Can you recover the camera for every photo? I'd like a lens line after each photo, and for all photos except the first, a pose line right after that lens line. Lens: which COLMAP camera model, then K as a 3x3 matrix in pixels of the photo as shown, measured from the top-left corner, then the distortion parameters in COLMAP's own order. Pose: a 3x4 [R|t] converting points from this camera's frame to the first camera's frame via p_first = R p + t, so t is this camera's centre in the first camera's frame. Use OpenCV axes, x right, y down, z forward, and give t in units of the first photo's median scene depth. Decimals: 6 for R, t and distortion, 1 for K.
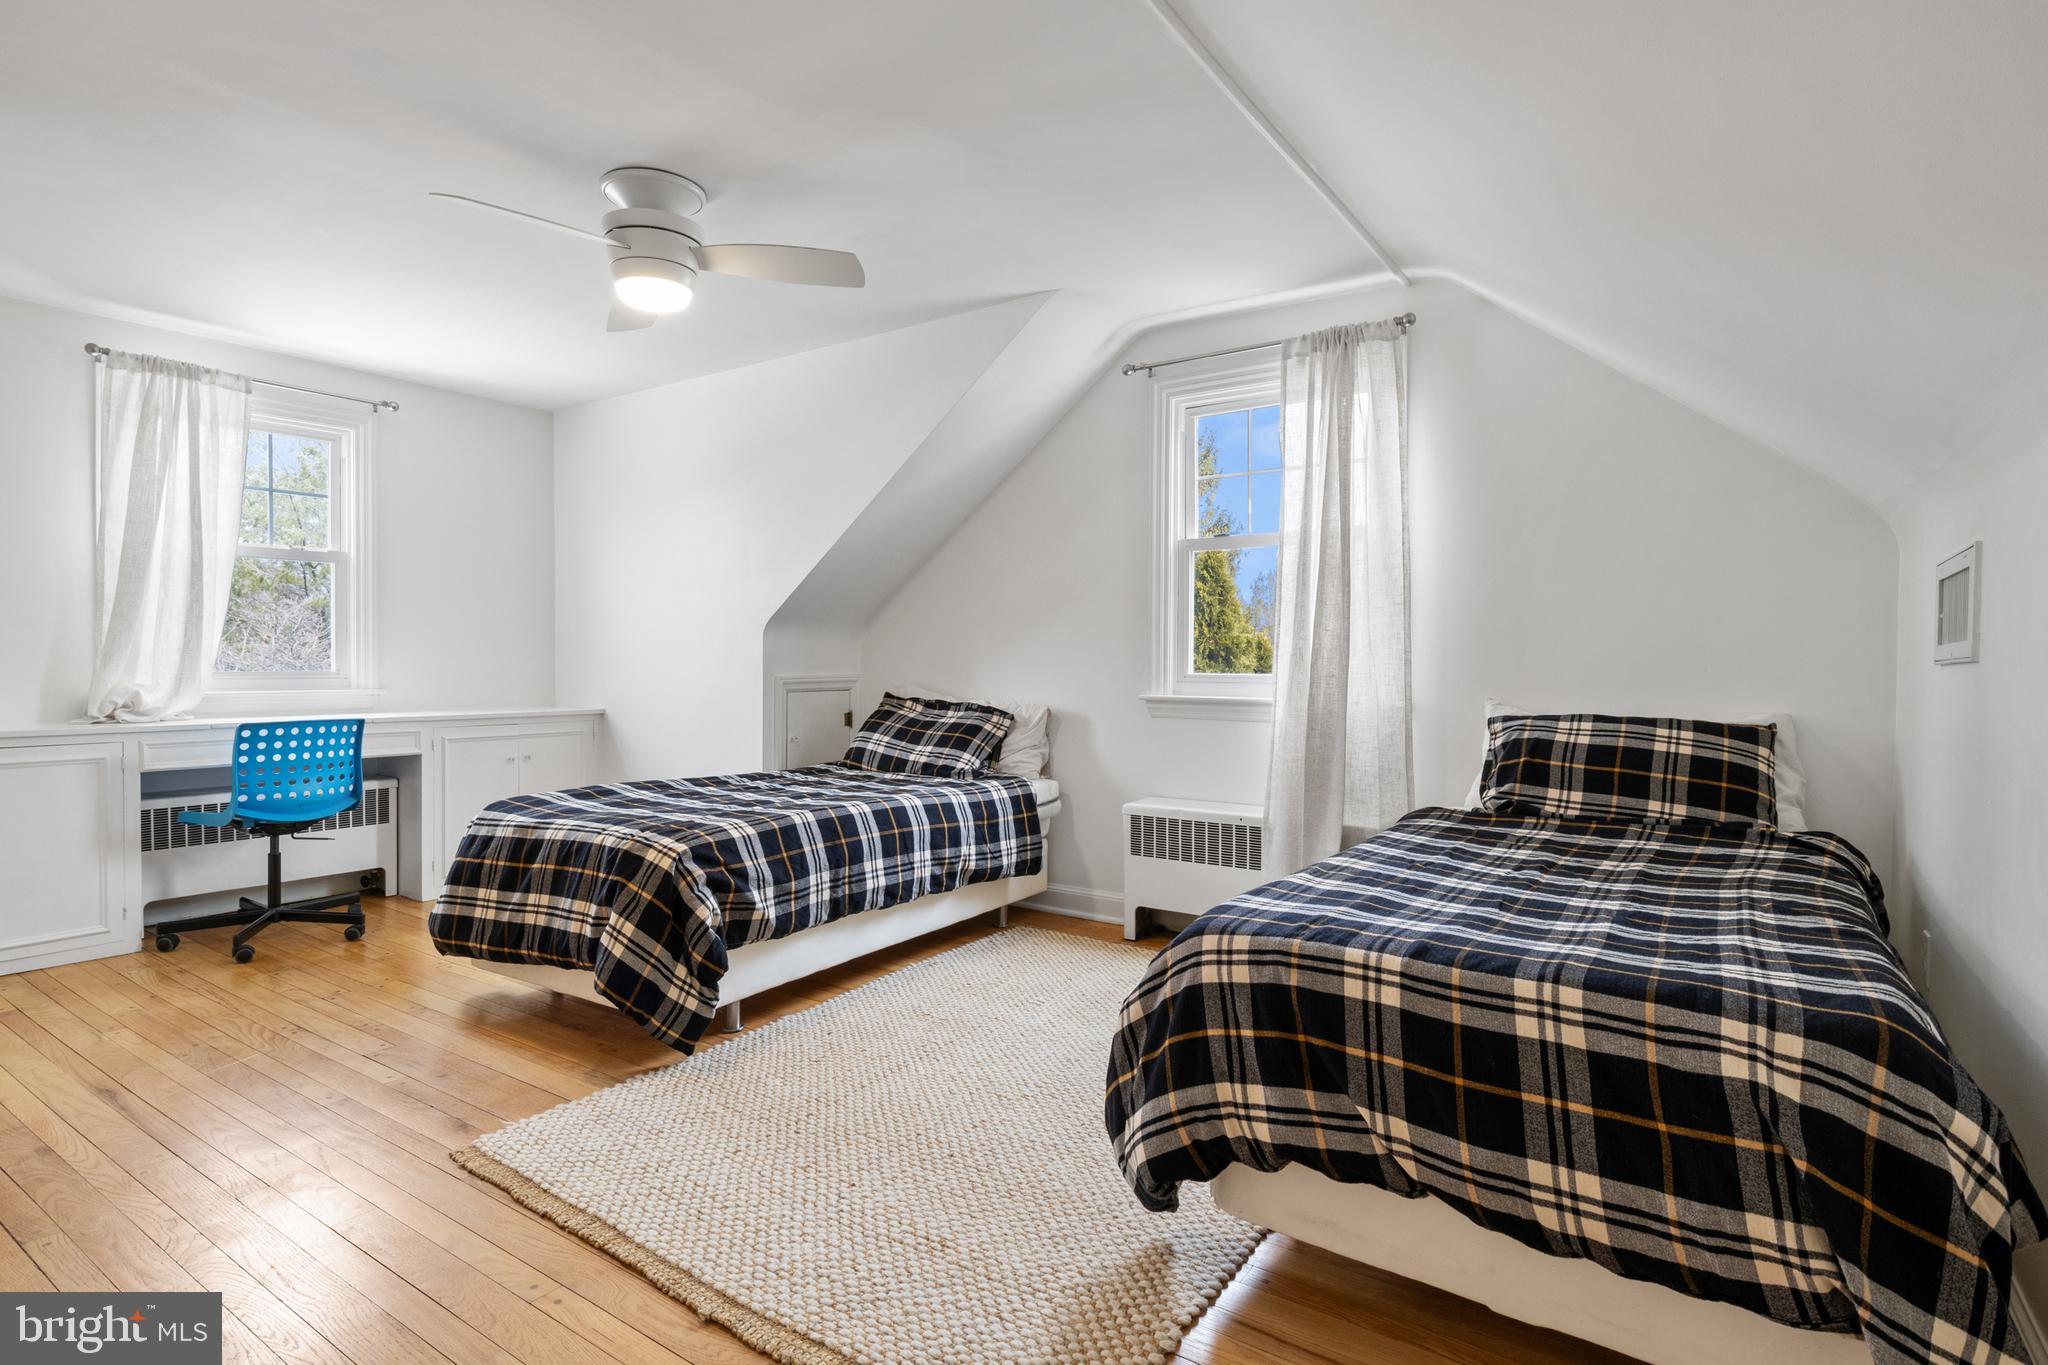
lens RADIAL K [[1039.2, 0, 1020.6], [0, 1039.2, 690.1], [0, 0, 1]] dist [-0.007598, -0.000384]
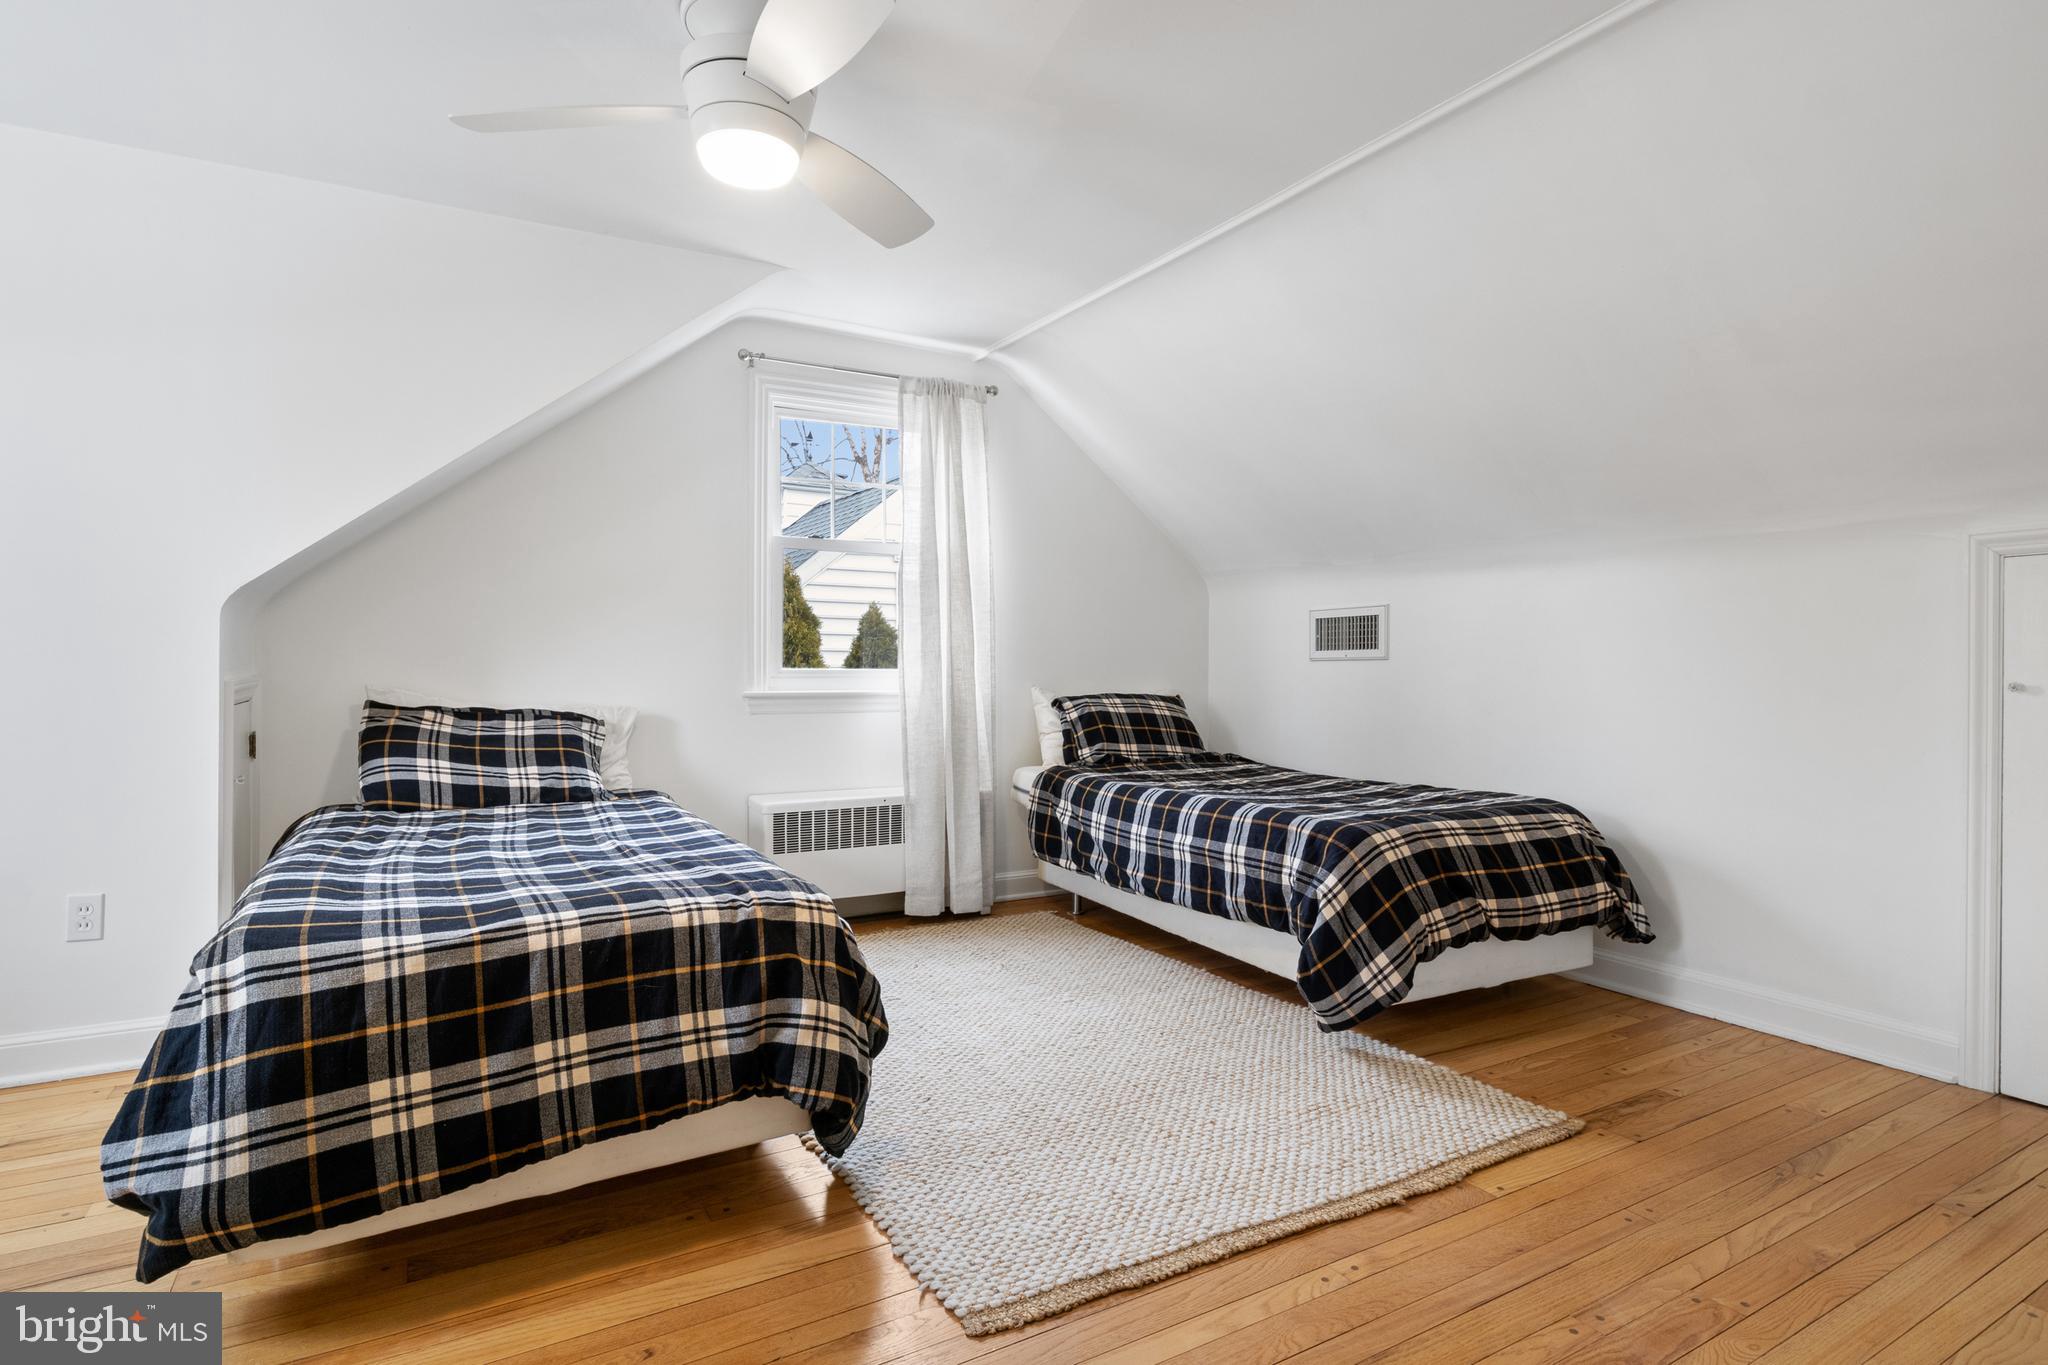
lens RADIAL K [[1039.2, 0, 1020.8], [0, 1039.2, 667.9], [0, 0, 1]] dist [-0.007598, -0.000384]
pose [[0.434908, -0.011252, 0.900404, -0.728846], [0.020265, 0.999791, 0.002706, -0.016413], [-0.900247, 0.017070, 0.435046, 0.393187]]
